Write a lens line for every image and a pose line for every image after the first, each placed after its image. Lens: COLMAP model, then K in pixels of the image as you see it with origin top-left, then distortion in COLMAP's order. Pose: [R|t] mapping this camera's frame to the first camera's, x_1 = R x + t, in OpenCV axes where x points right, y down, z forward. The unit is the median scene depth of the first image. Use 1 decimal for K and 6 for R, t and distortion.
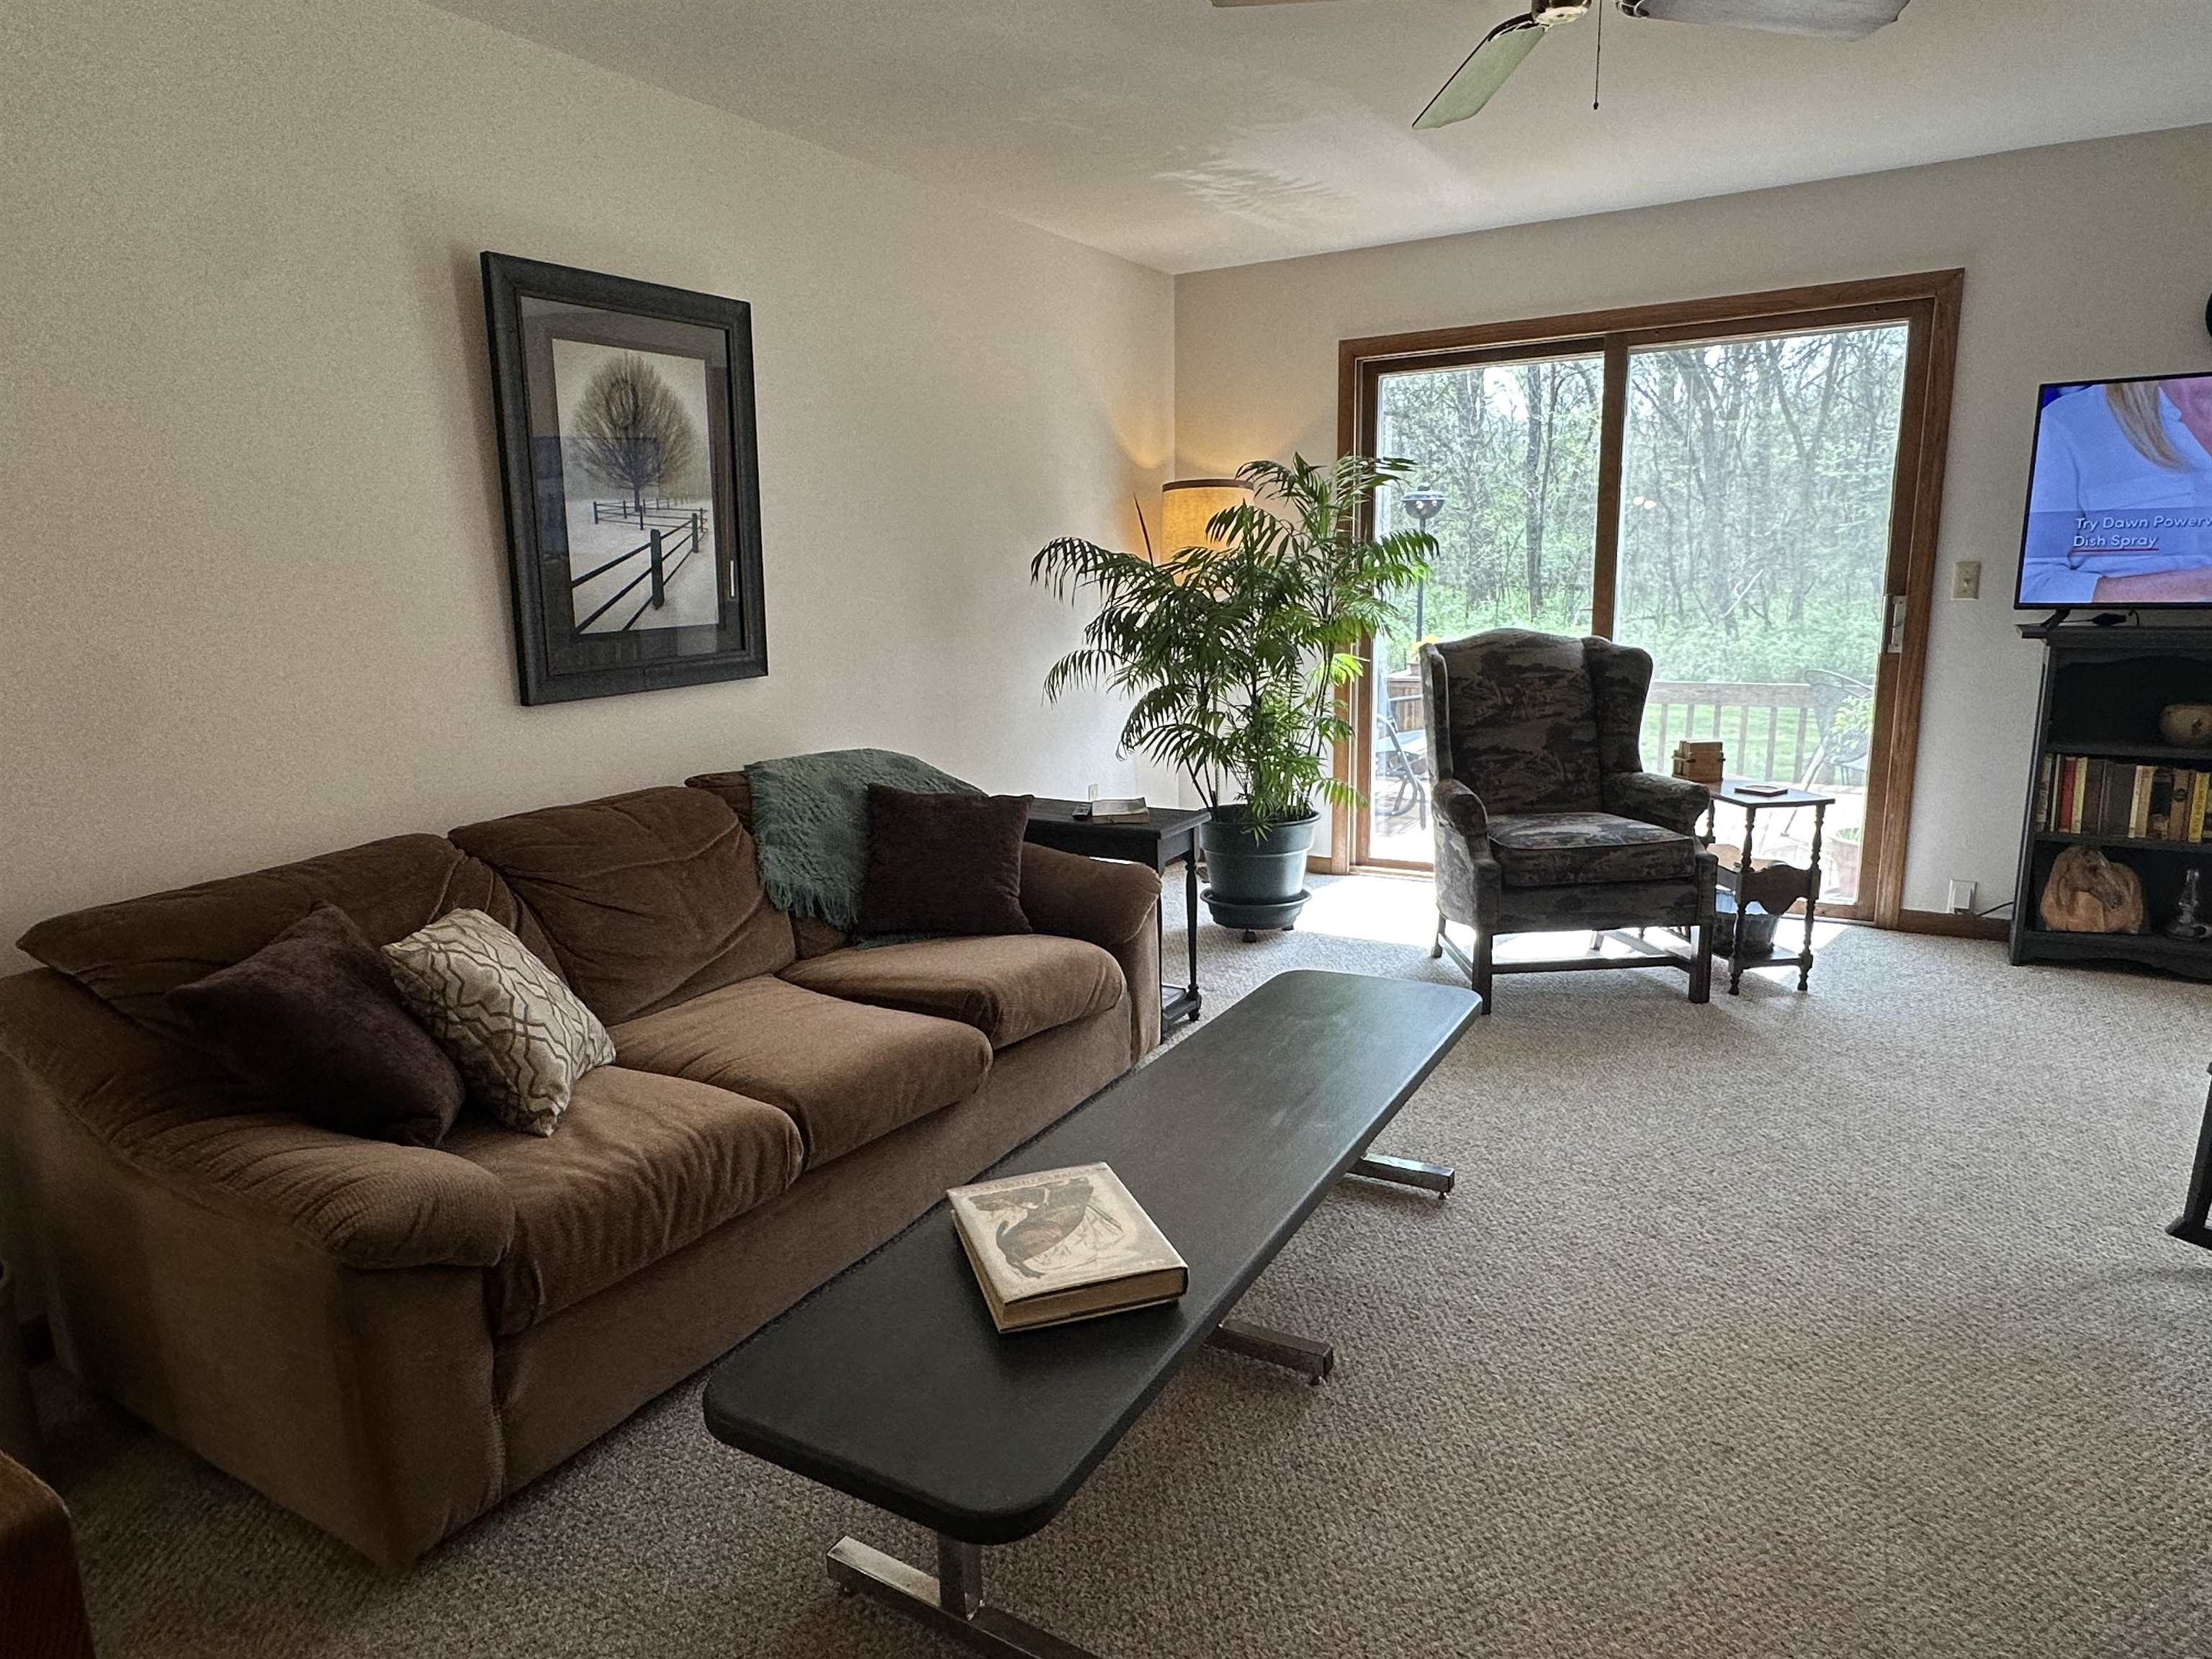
lens RADIAL K [[1305.6, 0, 1106.0], [0, 1305.6, 829.5], [0, 0, 1]] dist [-0.001151, -0.001075]
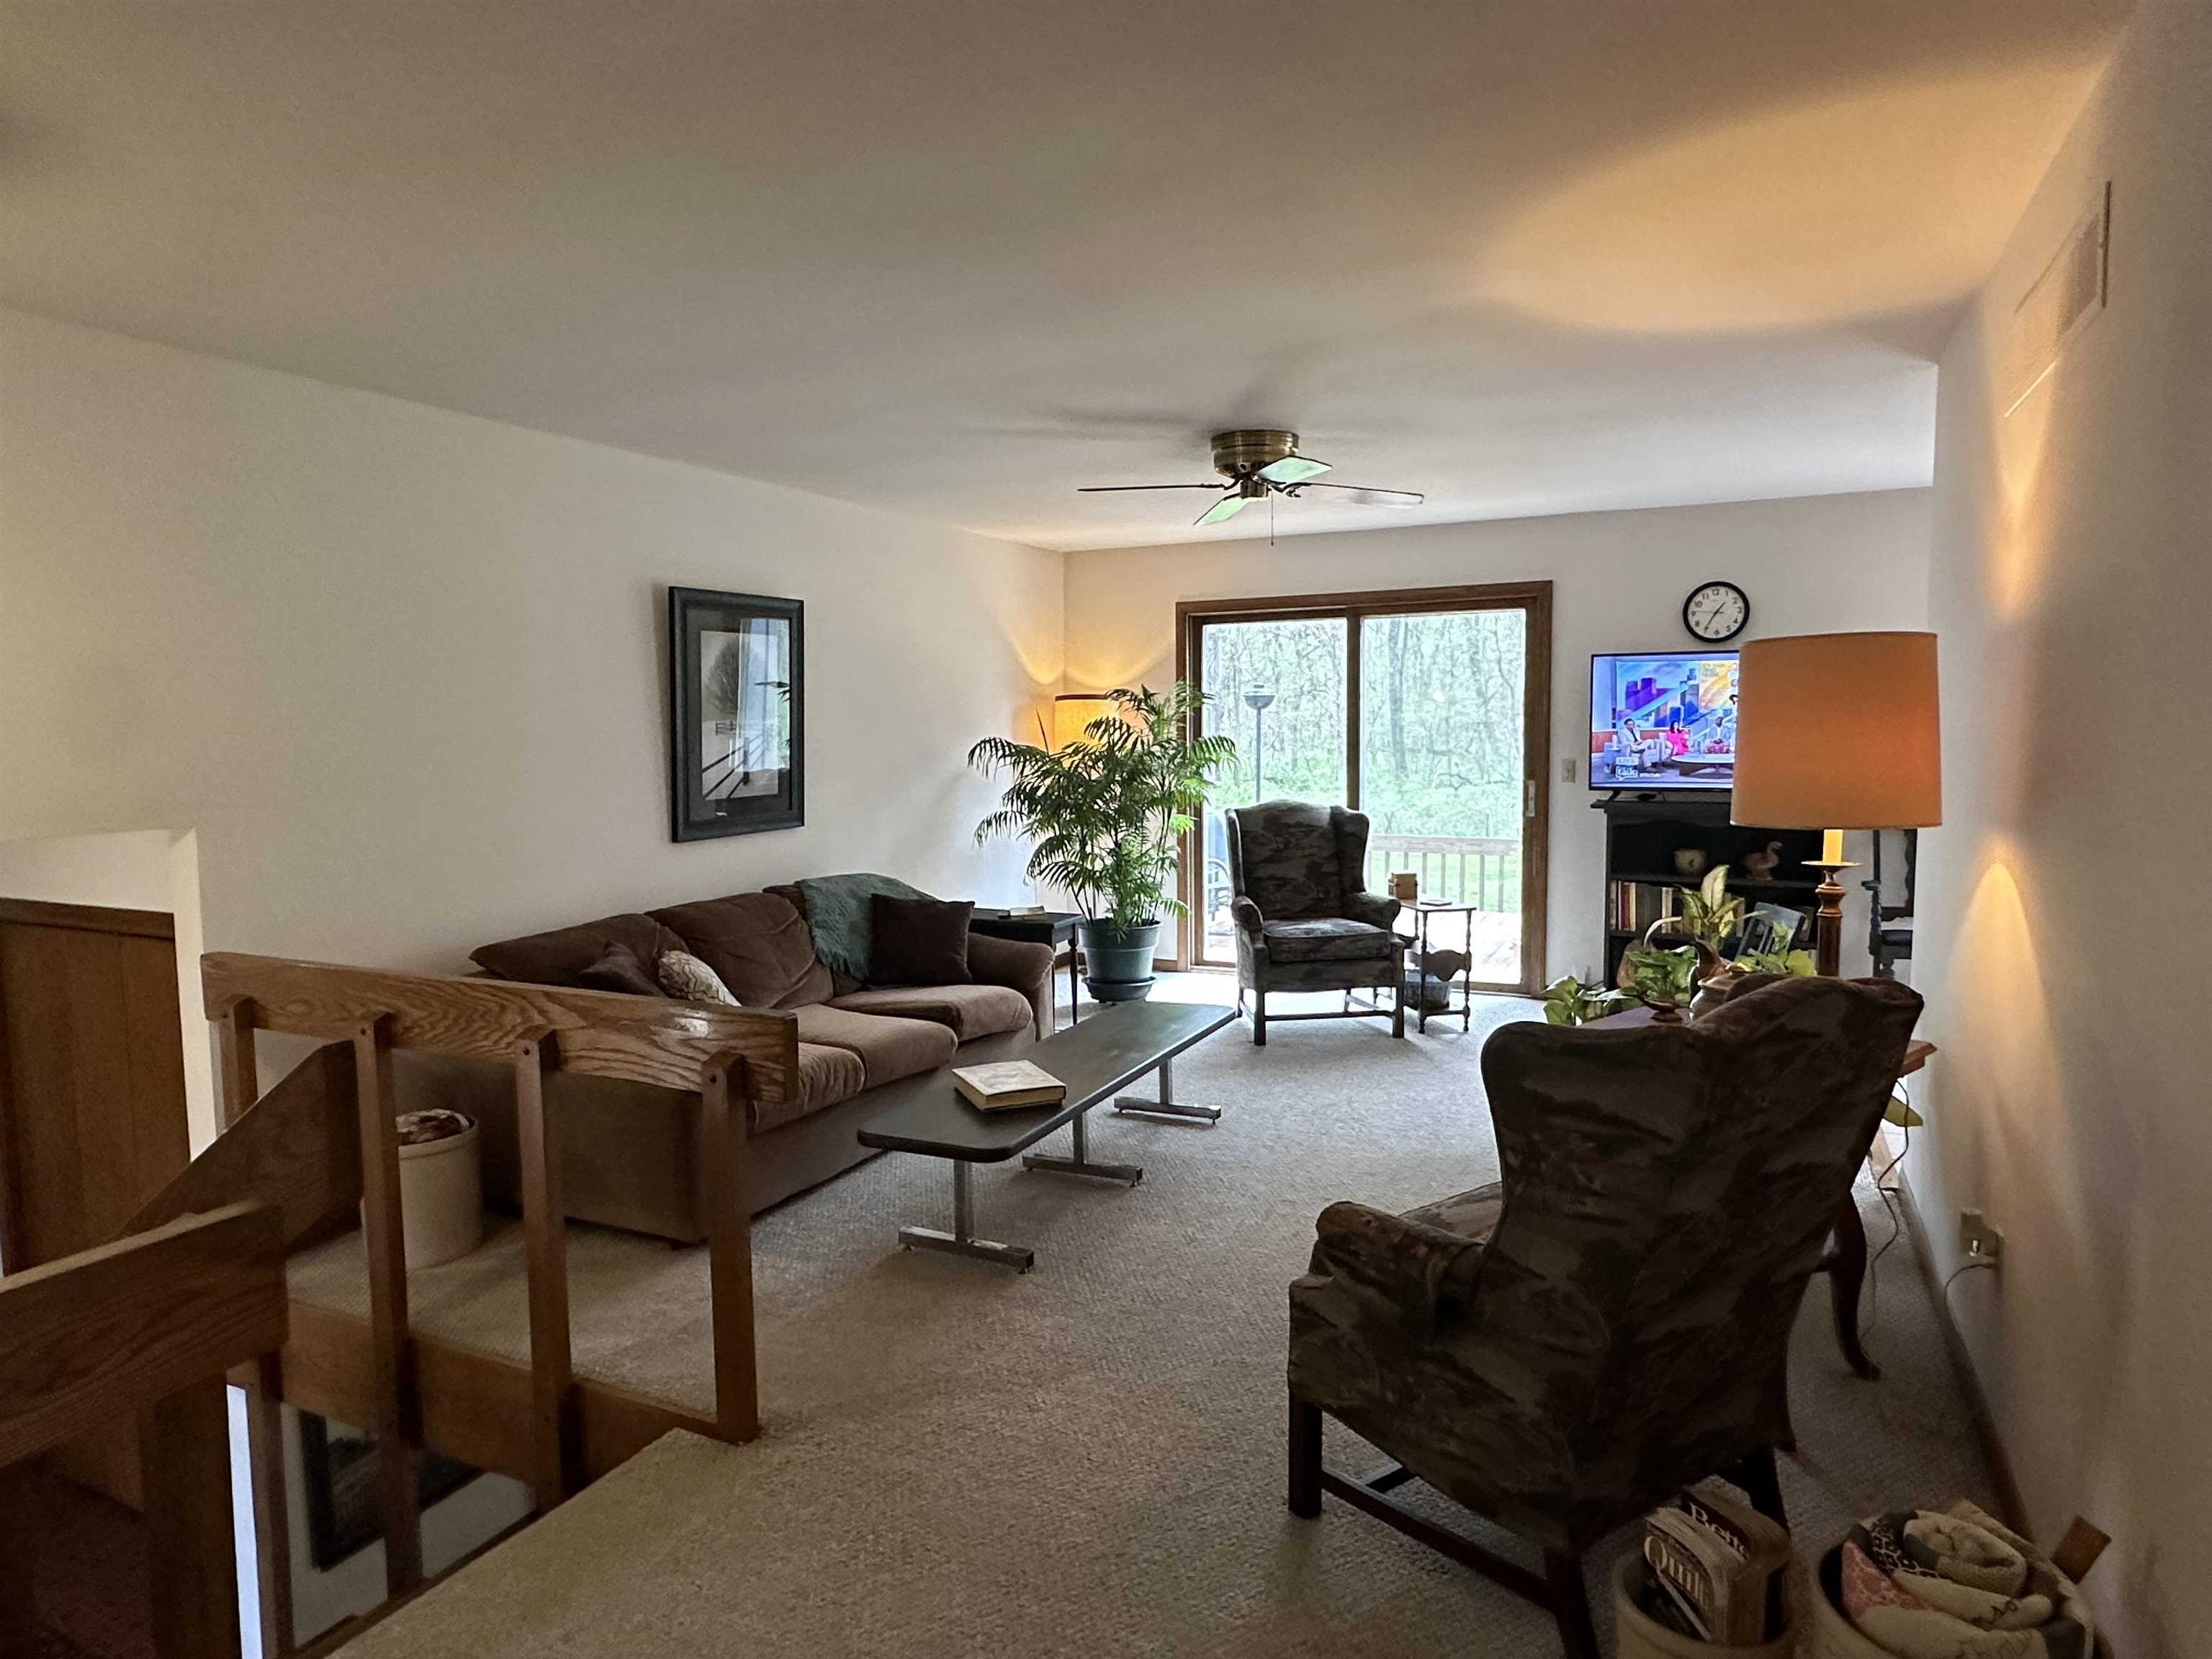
lens RADIAL K [[1305.6, 0, 1106.0], [0, 1305.6, 829.5], [0, 0, 1]] dist [-0.001151, -0.001075]
pose [[0.996563, 0.006280, 0.082601, -0.022904], [0.003612, 0.992880, -0.119063, 0.064124], [-0.082761, 0.118952, 0.989445, -0.503234]]
